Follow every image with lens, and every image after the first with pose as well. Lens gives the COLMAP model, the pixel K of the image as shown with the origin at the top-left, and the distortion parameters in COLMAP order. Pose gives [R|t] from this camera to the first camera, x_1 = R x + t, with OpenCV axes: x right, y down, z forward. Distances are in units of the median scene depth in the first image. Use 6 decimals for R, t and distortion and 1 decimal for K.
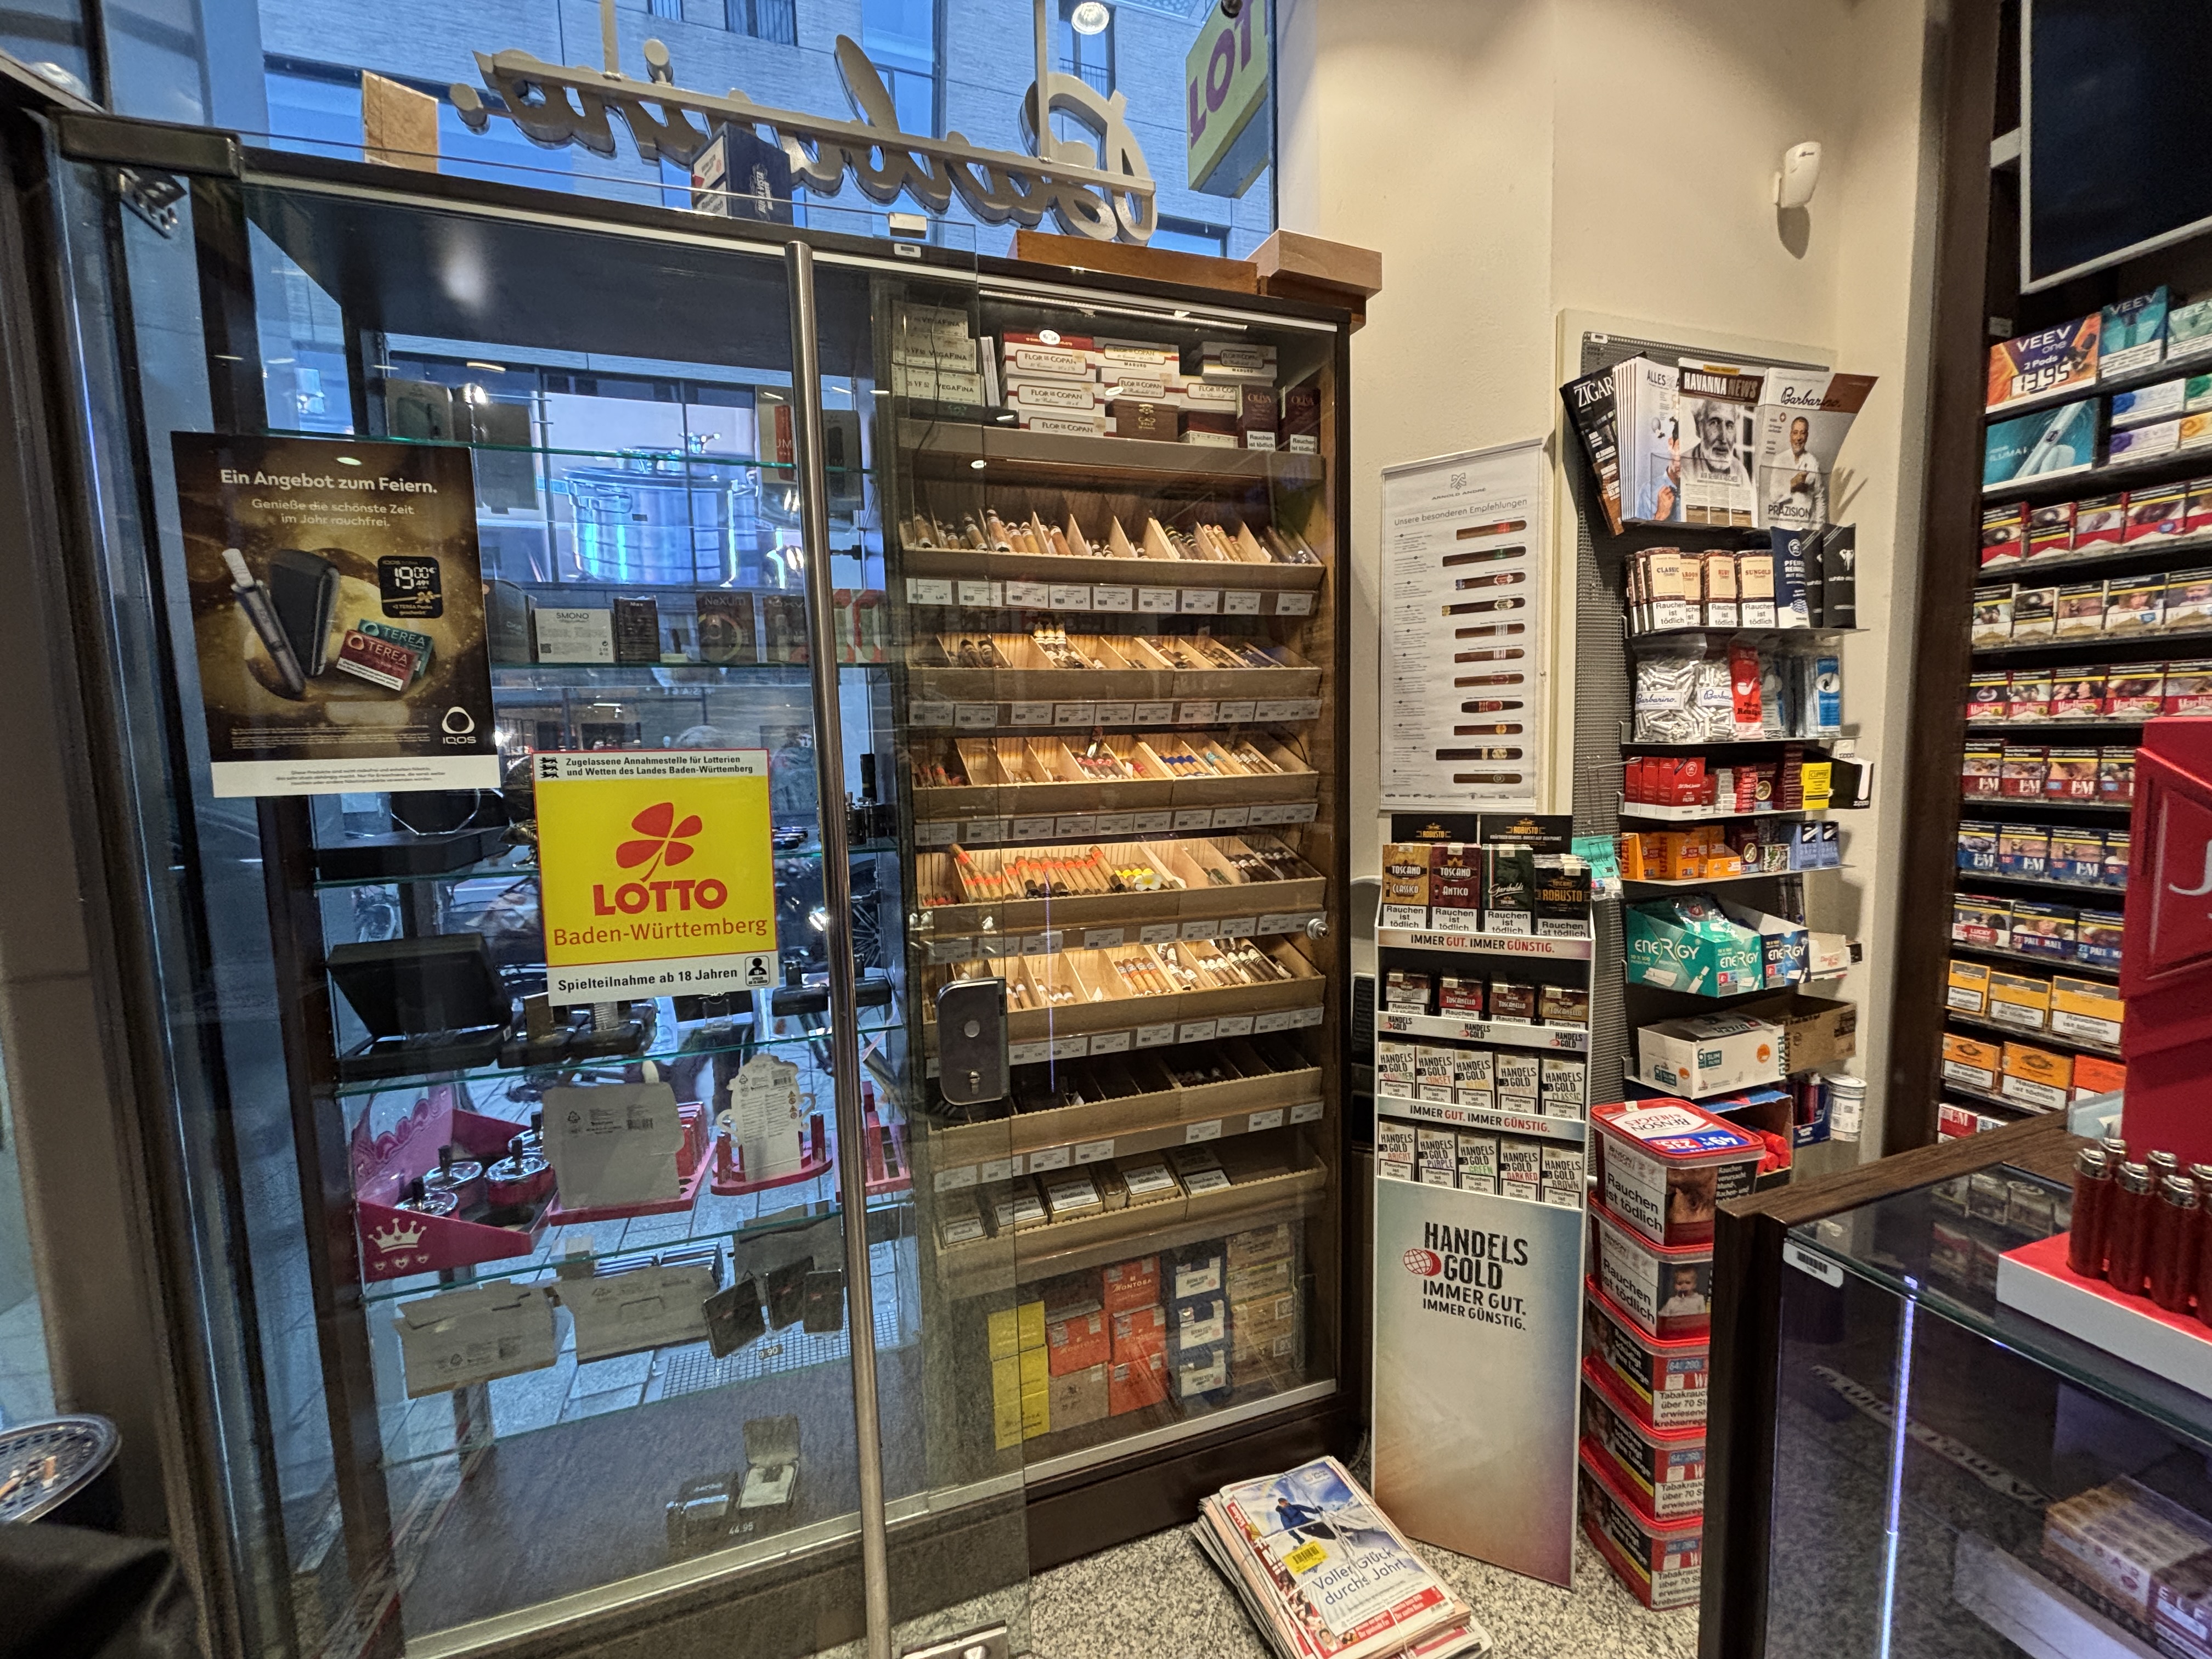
lens RADIAL K [[879.5, 0, 1105.3], [0, 879.5, 832.0], [0, 0, 1]] dist [-0.003955, -0.001473]
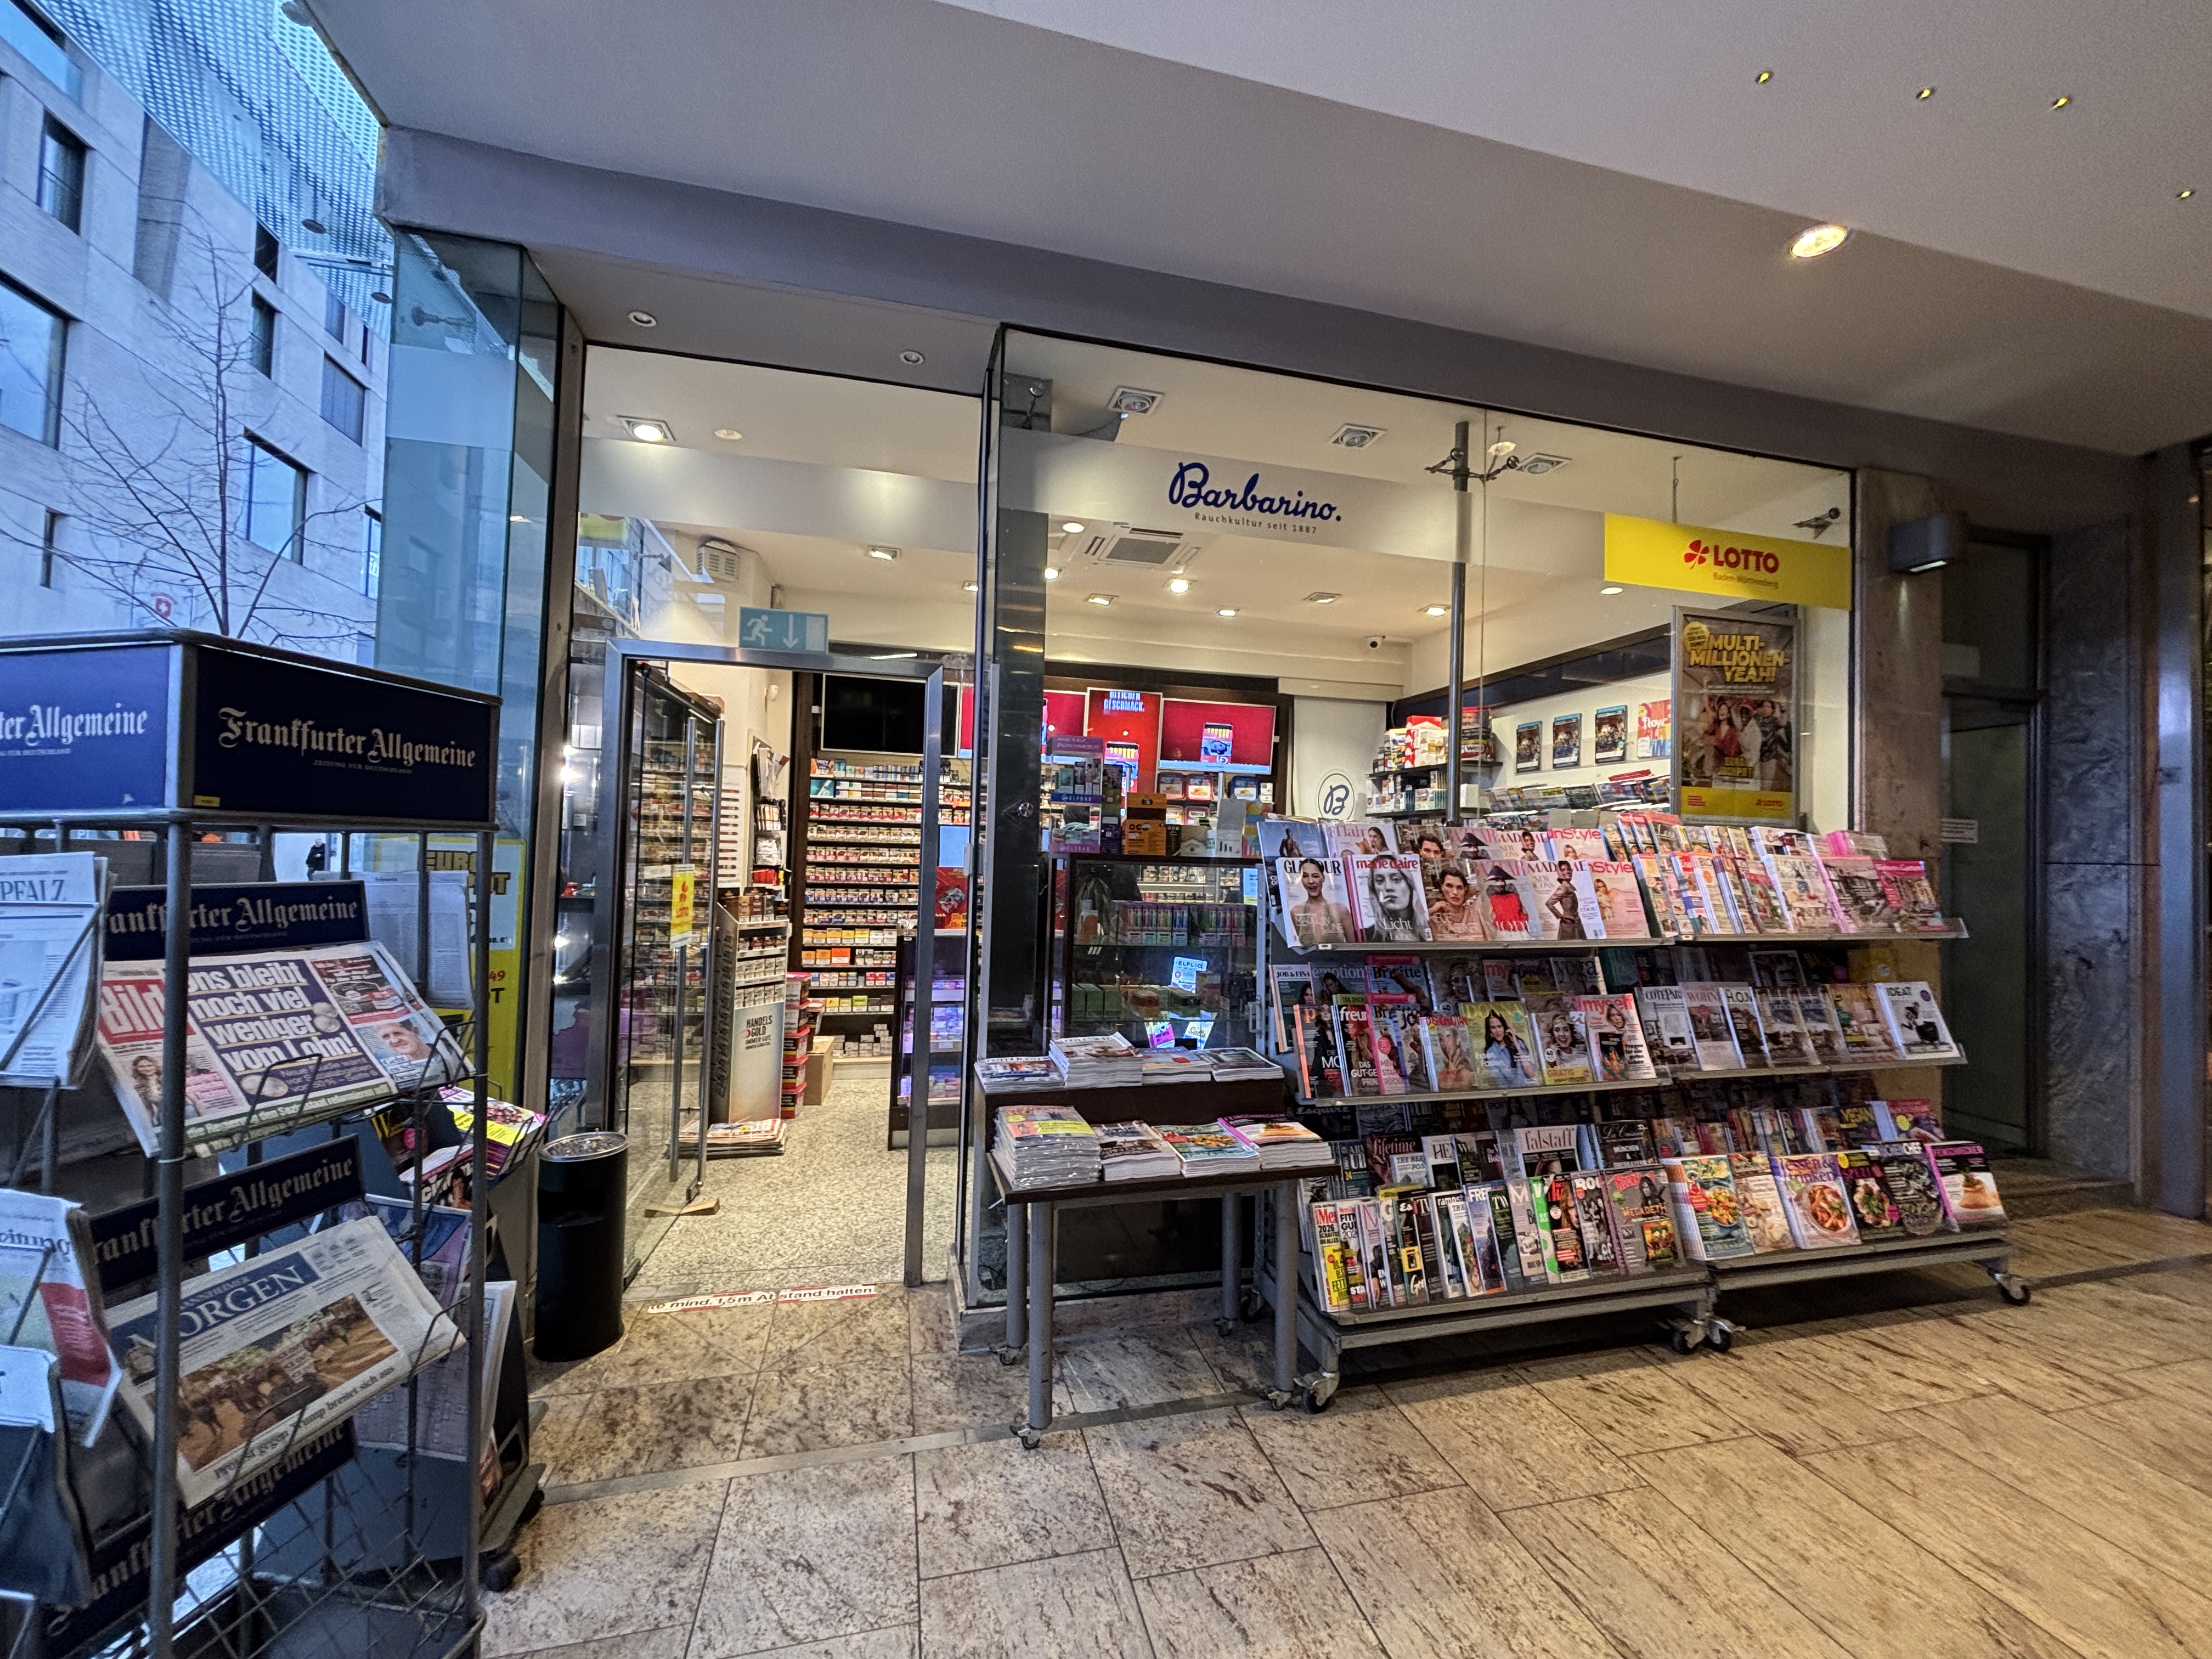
lens RADIAL K [[879.5, 0, 1103.4], [0, 879.5, 824.5], [0, 0, 1]] dist [-0.003955, -0.001473]
pose [[0.105945, 0.059791, 0.992573, -2.471206], [0.066201, 0.995552, -0.067037, 0.050389], [-0.992166, 0.072811, 0.101516, -0.569482]]
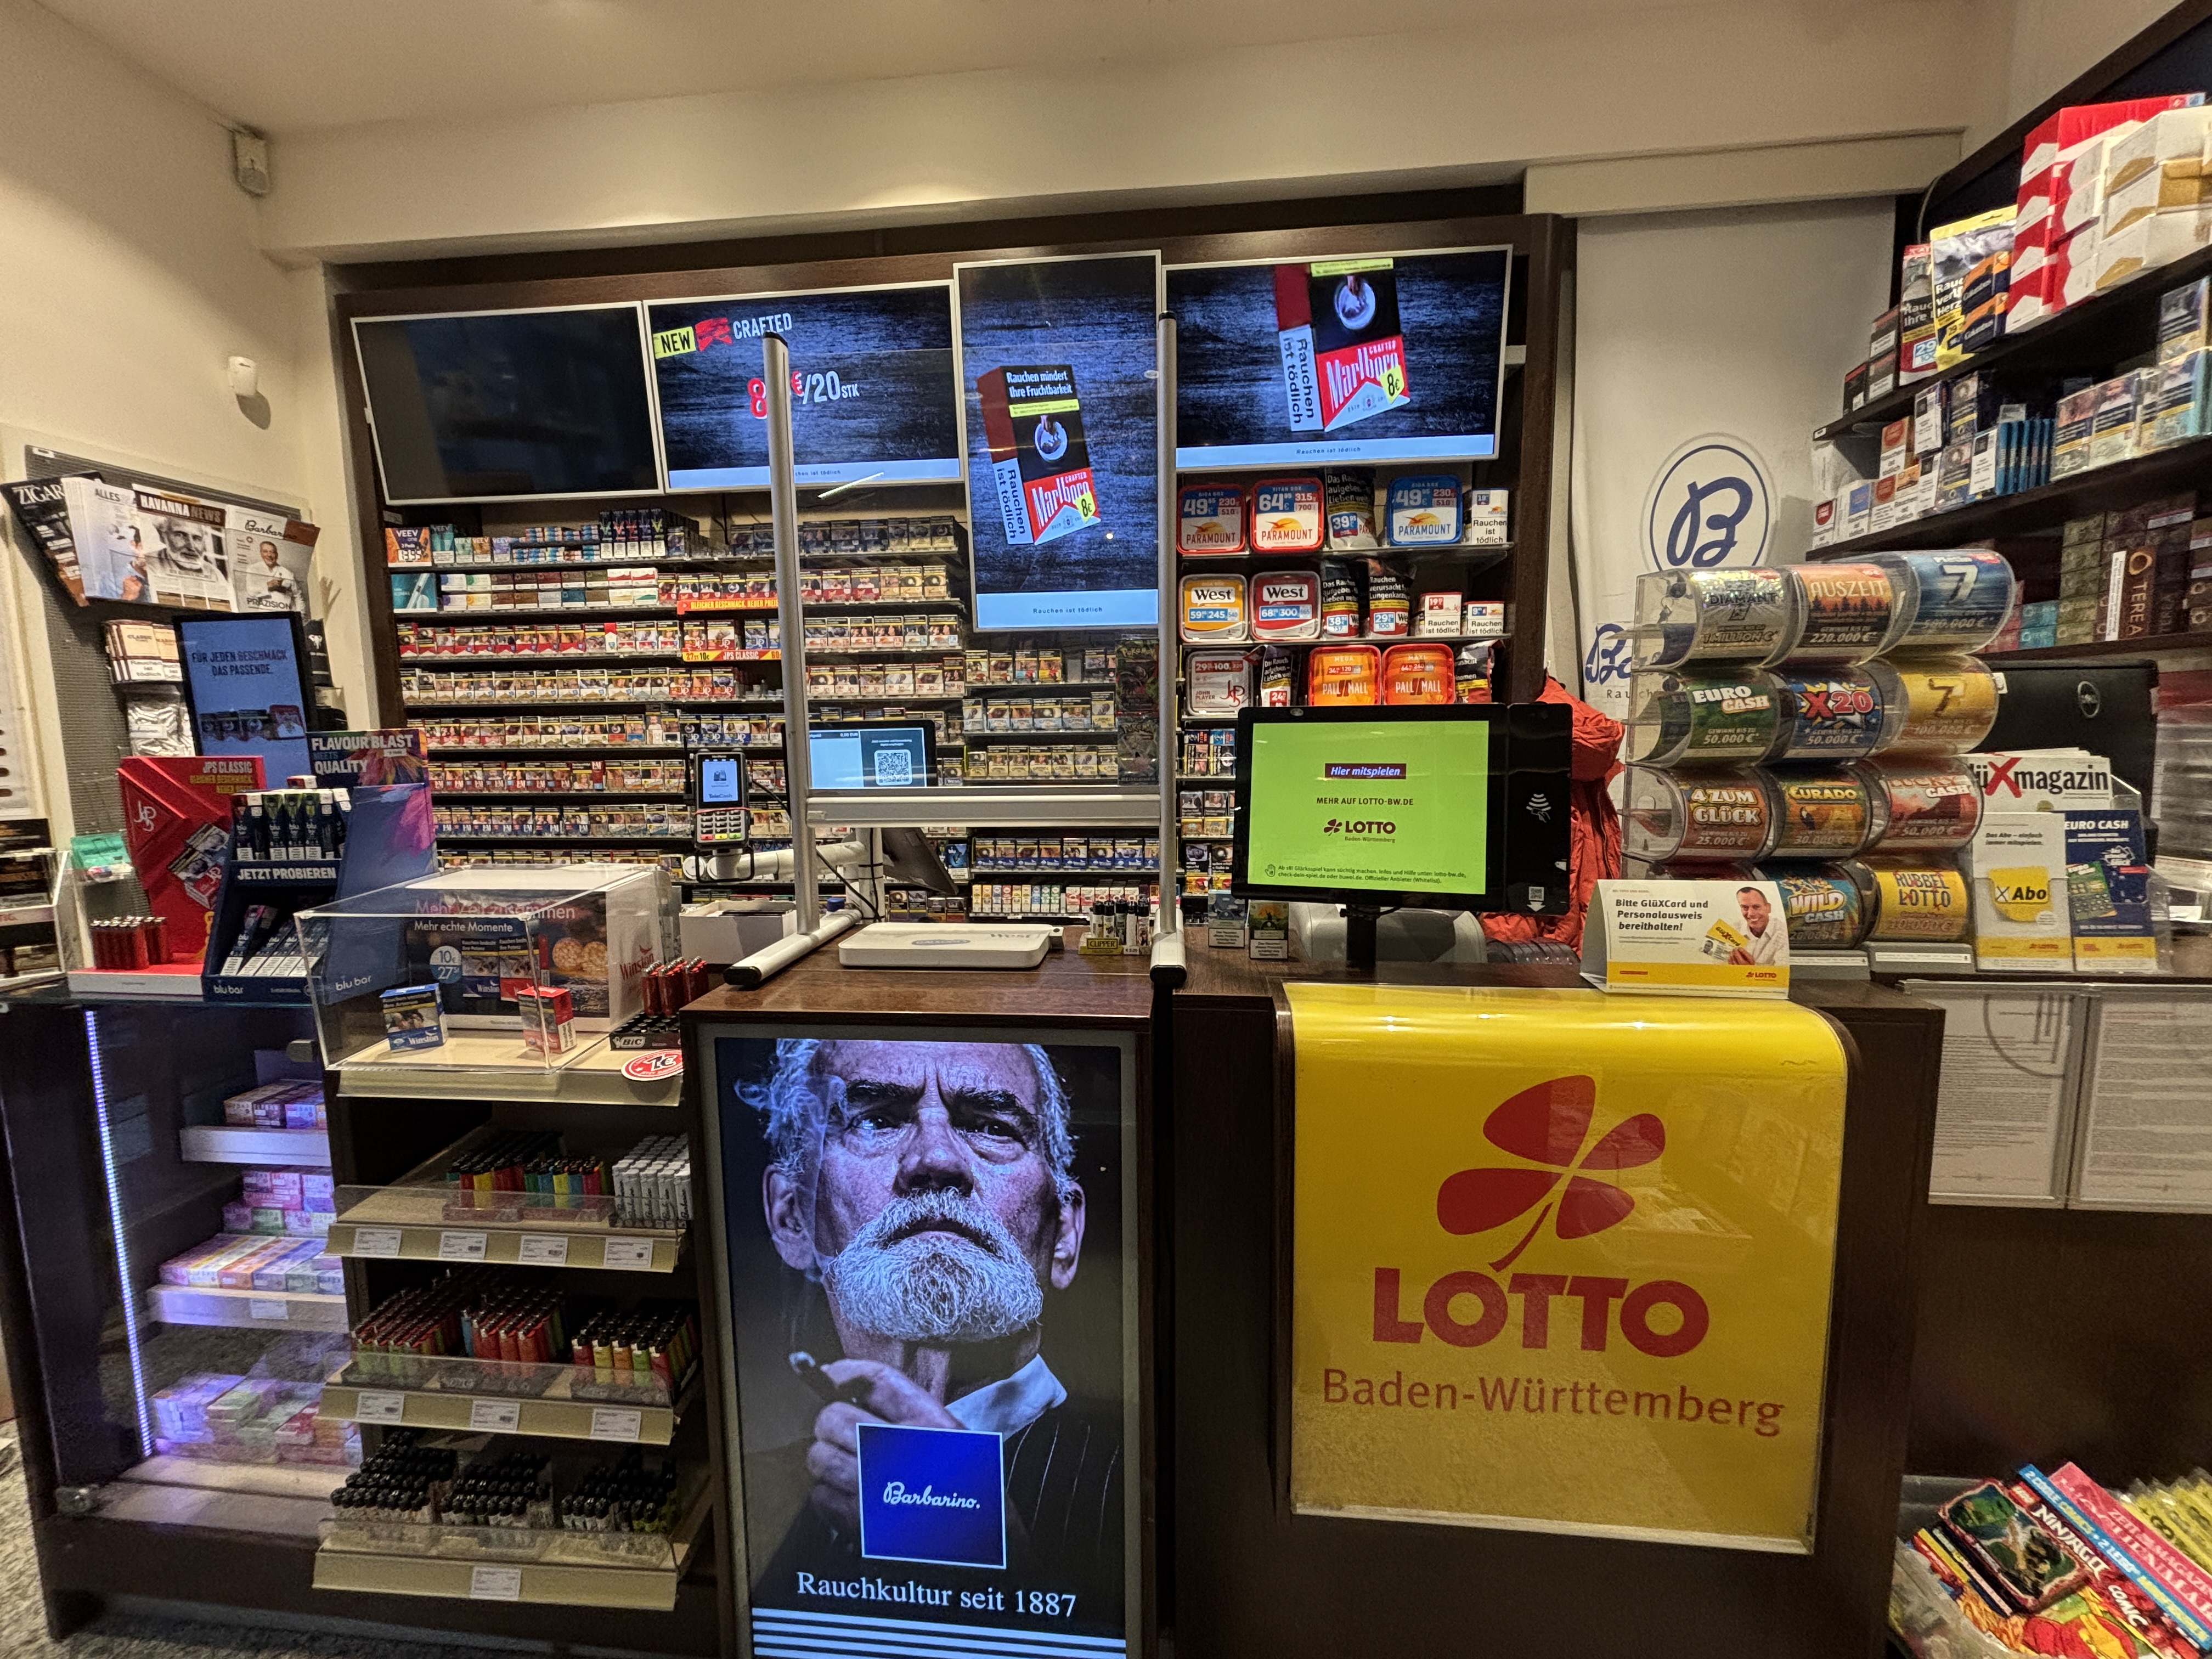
lens RADIAL K [[879.5, 0, 1104.8], [0, 879.5, 827.7], [0, 0, 1]] dist [-0.003955, -0.001473]
pose [[0.422507, -0.075591, 0.903202, 0.019753], [0.091703, 0.994968, 0.040374, 0.083434], [-0.901709, 0.065768, 0.427313, -0.937119]]
